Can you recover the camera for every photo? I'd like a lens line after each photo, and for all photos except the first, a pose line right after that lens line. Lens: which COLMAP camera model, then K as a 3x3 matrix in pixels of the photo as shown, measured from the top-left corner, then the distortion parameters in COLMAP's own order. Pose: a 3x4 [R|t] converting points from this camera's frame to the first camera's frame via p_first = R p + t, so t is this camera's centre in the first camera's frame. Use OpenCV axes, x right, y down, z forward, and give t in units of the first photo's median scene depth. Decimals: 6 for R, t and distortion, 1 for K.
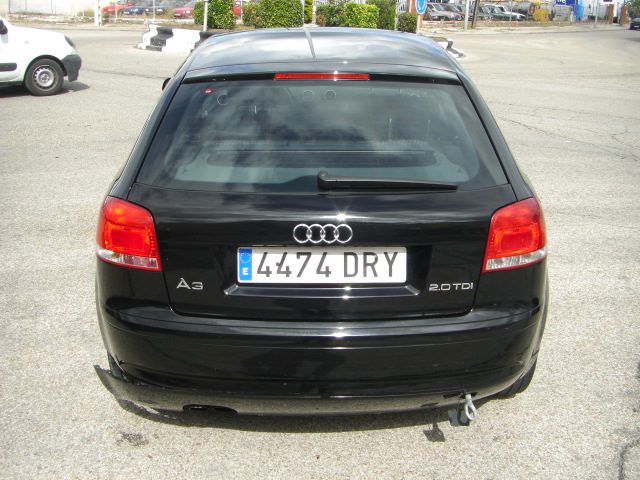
lens RADIAL K [[732.2, 0, 320.0], [0, 732.2, 240.0], [0, 0, 1]] dist [-0.202533, 0.168028]
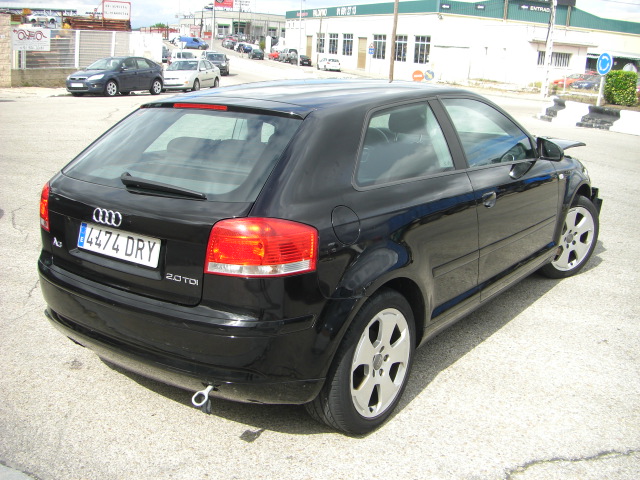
lens RADIAL K [[732.2, 0, 320.0], [0, 732.2, 240.0], [0, 0, 1]] dist [-0.202533, 0.168028]
pose [[0.793352, 0.151413, -0.589632, 1.041559], [-0.209207, 0.977396, -0.030501, -0.008478], [0.571686, 0.147553, 0.807096, 0.170777]]
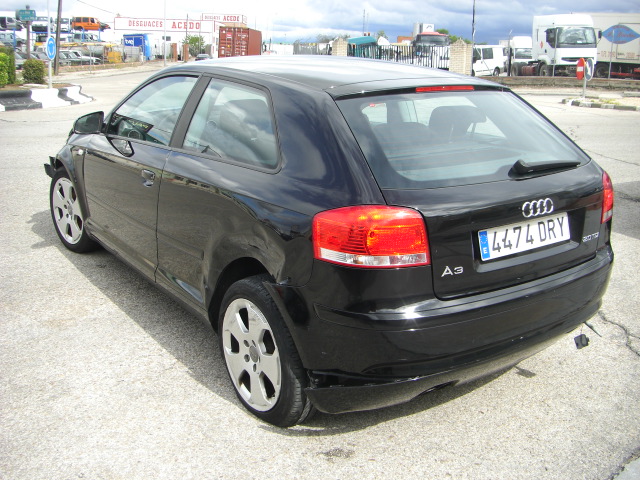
lens RADIAL K [[732.2, 0, 320.0], [0, 732.2, 240.0], [0, 0, 1]] dist [-0.202533, 0.168028]
pose [[0.823525, -0.155231, 0.545628, -0.950168], [0.187109, 0.982335, -0.002933, -0.019841], [-0.535534, 0.104508, 0.838022, 0.165781]]
